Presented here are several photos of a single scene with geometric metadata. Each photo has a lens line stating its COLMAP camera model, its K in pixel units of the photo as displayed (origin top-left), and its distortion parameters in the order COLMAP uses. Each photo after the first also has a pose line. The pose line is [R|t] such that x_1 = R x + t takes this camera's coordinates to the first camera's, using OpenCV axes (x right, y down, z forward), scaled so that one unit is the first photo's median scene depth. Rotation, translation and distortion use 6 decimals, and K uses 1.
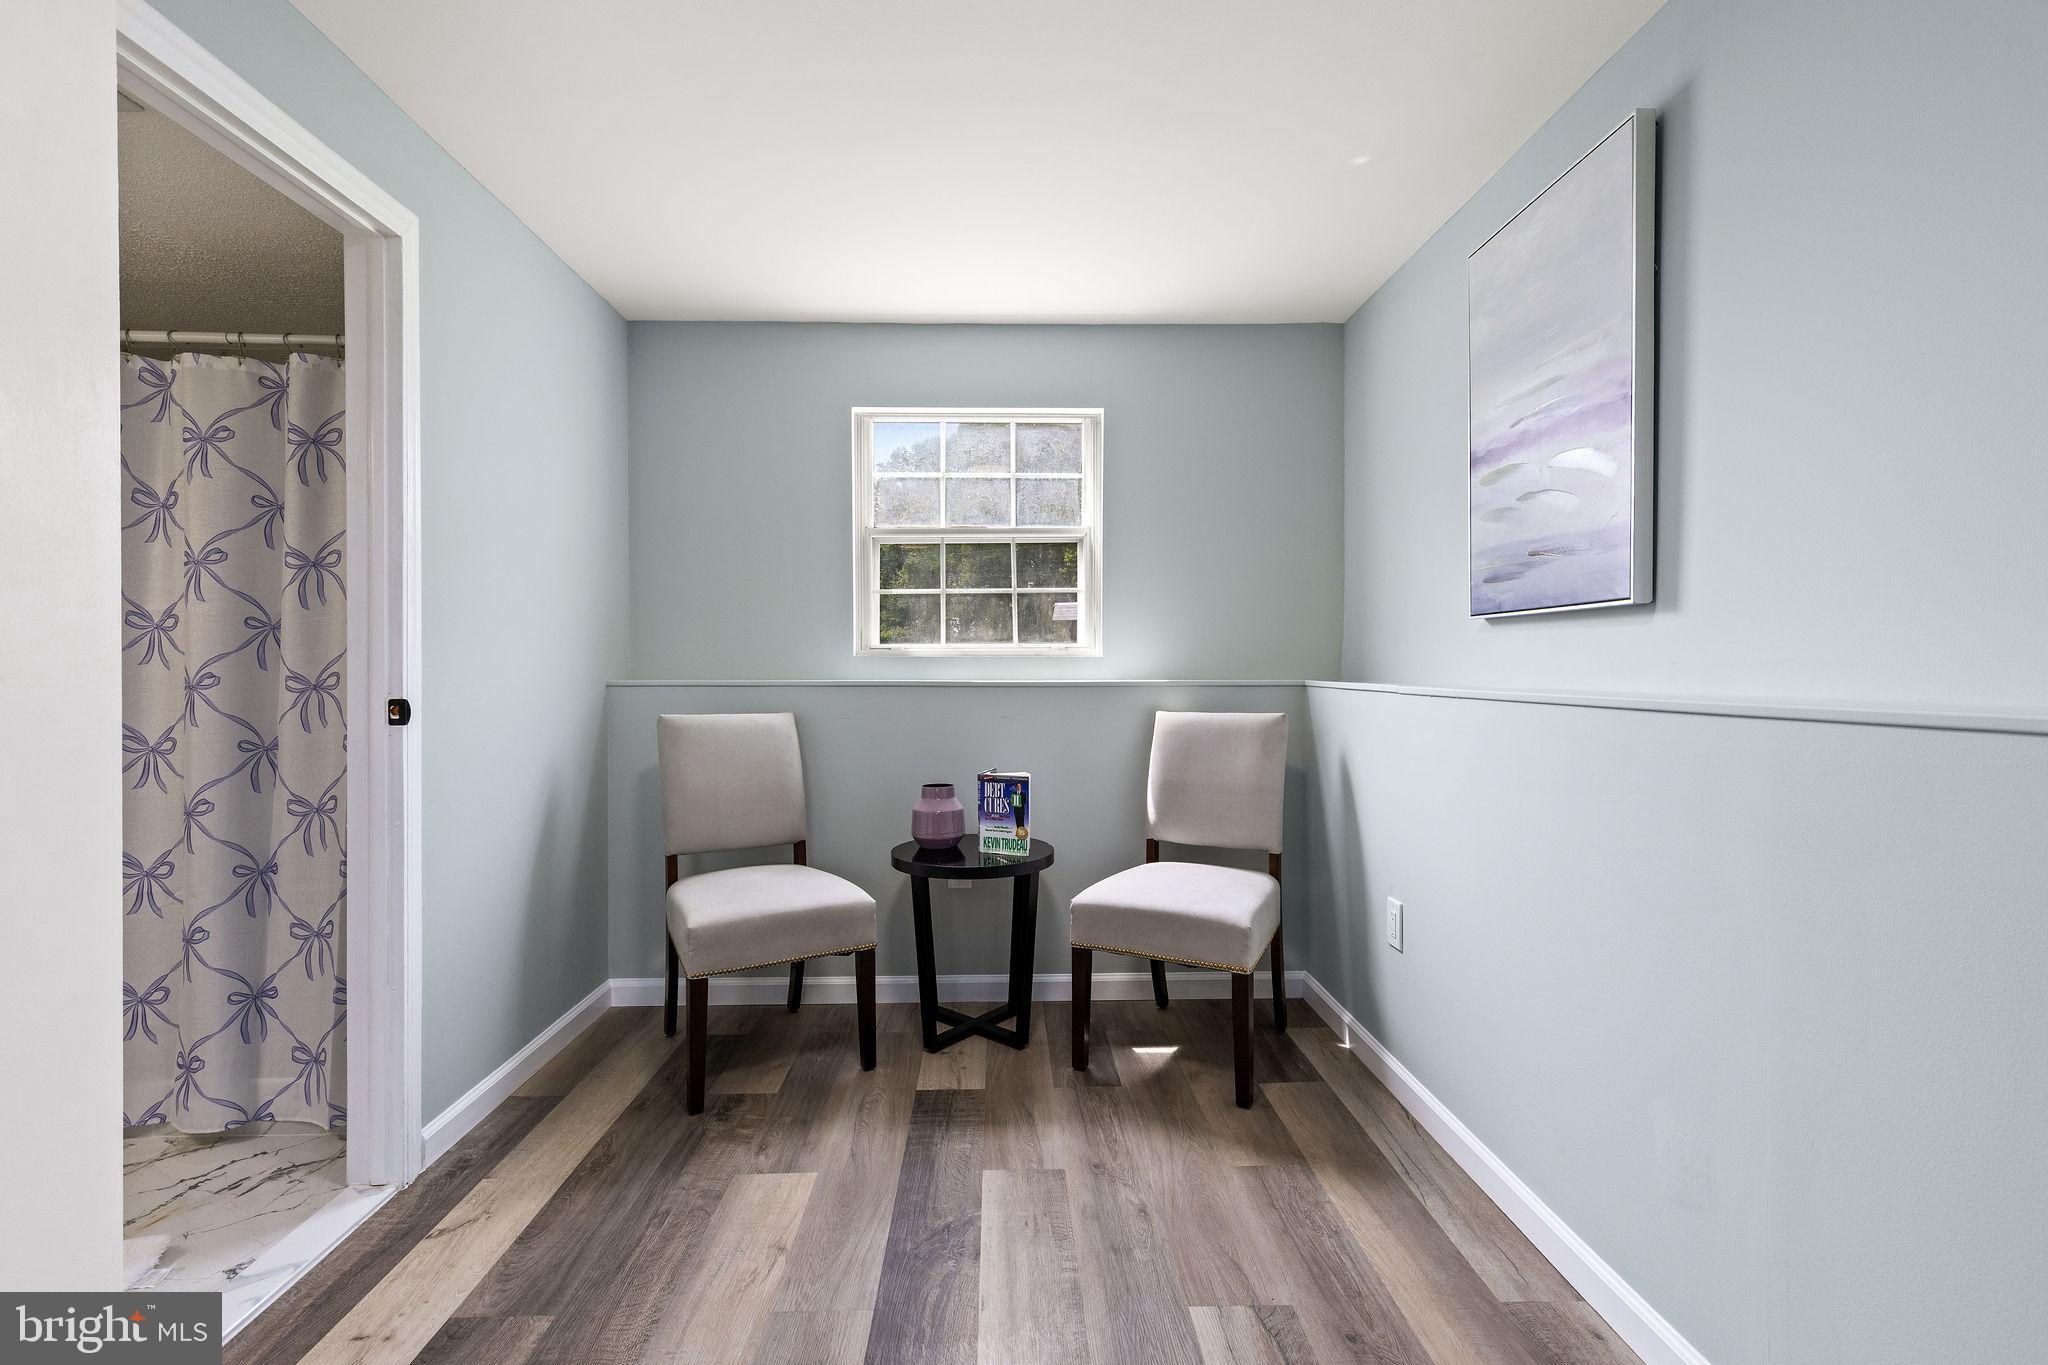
lens RADIAL K [[918.6, 0, 1015.5], [0, 918.6, 676.5], [0, 0, 1]] dist [0.007121, -0.001489]
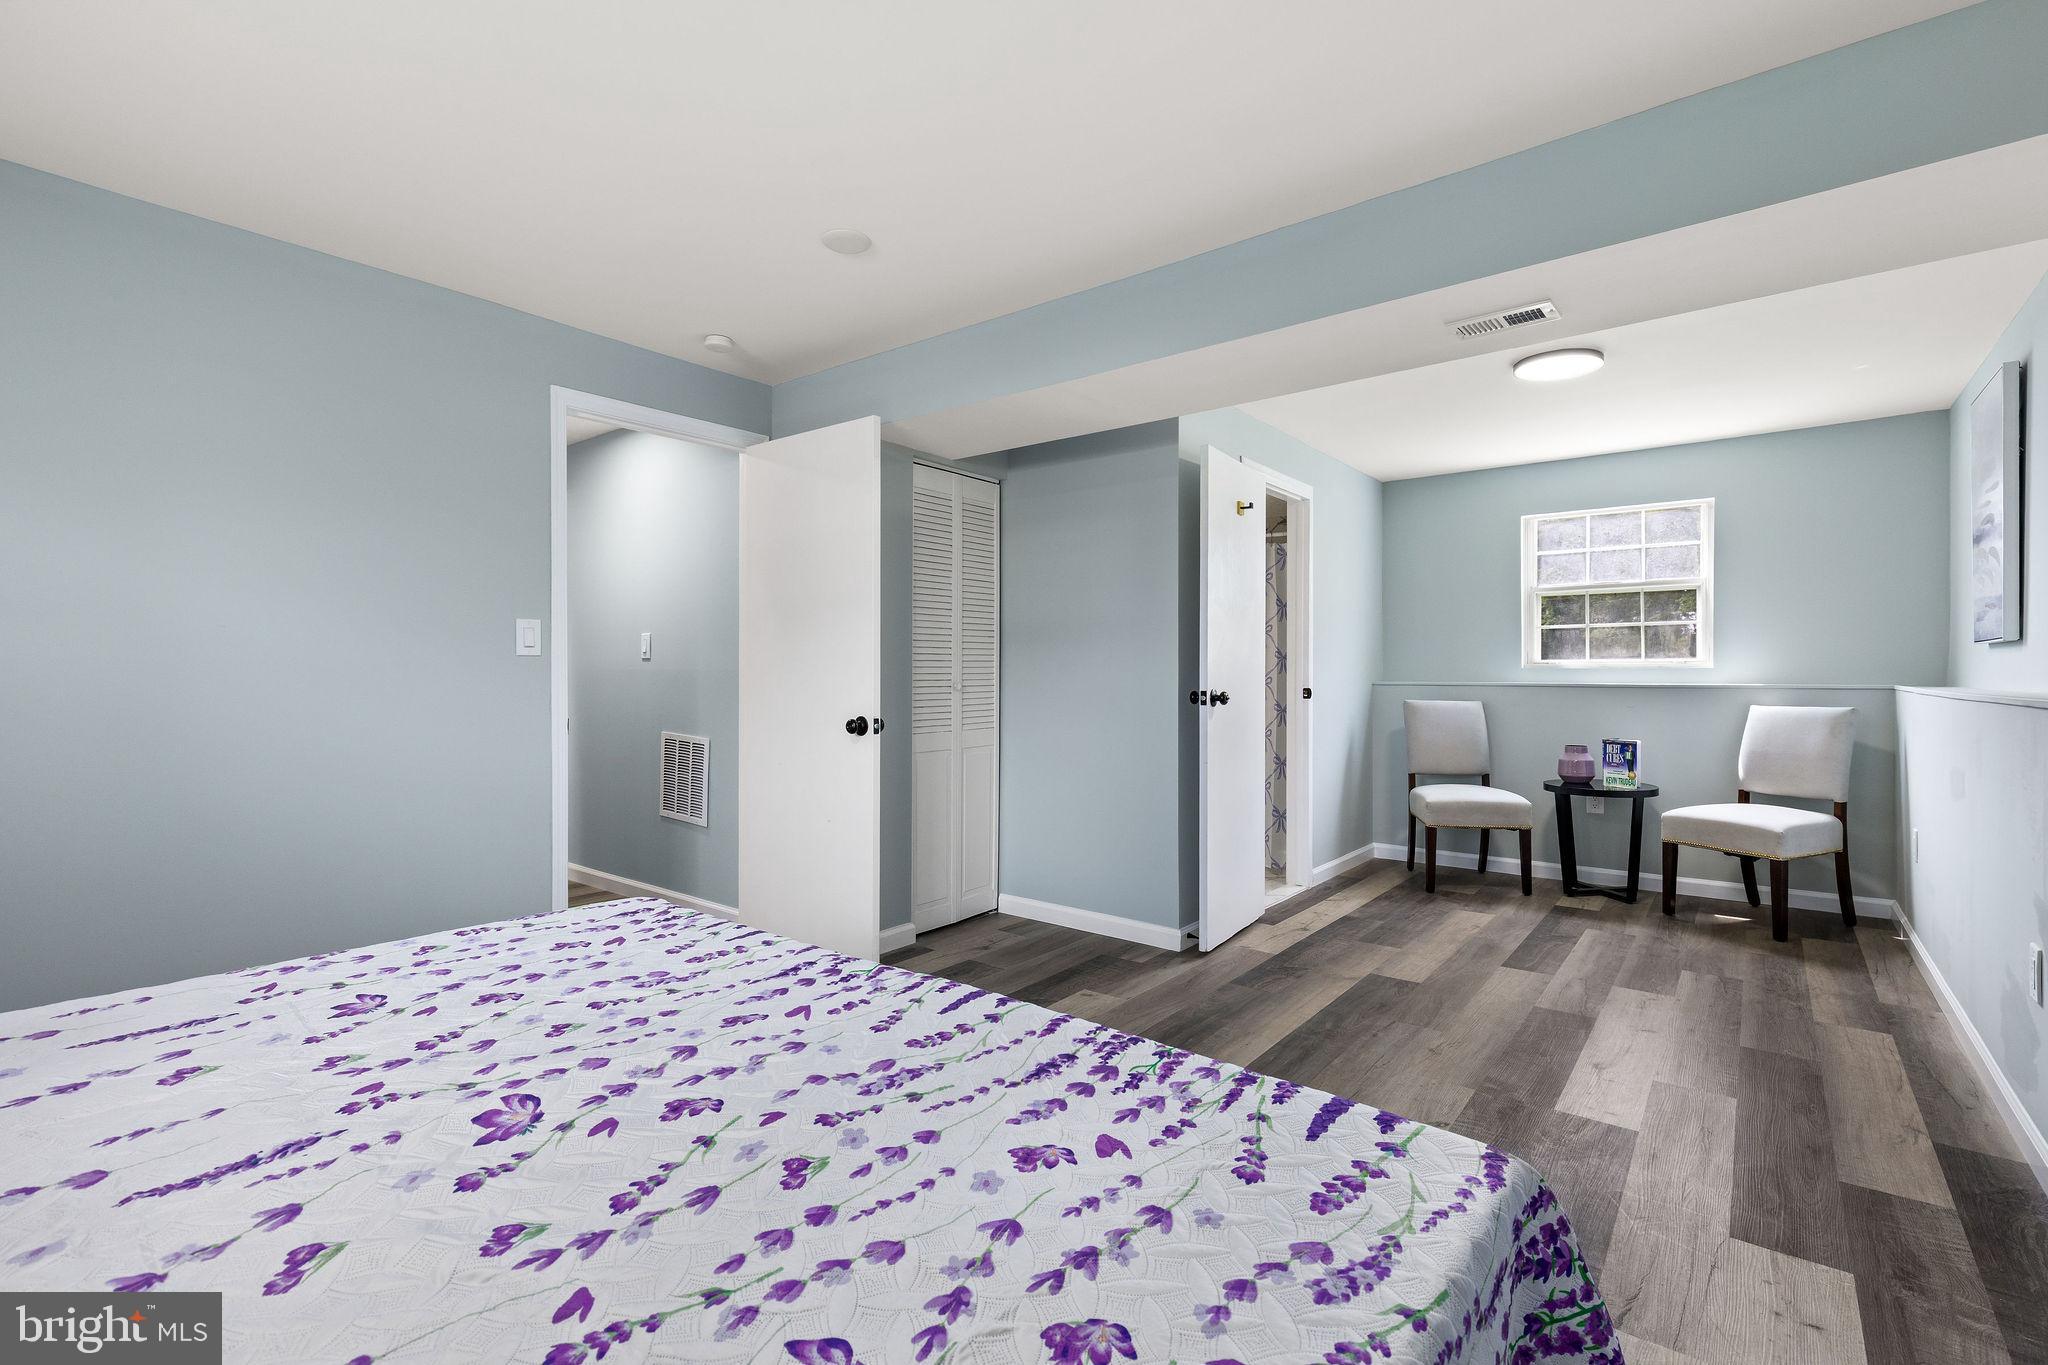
lens RADIAL K [[918.6, 0, 1024.7], [0, 918.6, 678.6], [0, 0, 1]] dist [0.007121, -0.001489]
pose [[0.768982, 0.004060, -0.639258, 0.210527], [-0.005664, 0.999984, -0.000462, 0.002749], [0.639245, 0.003976, 0.768993, -0.911886]]
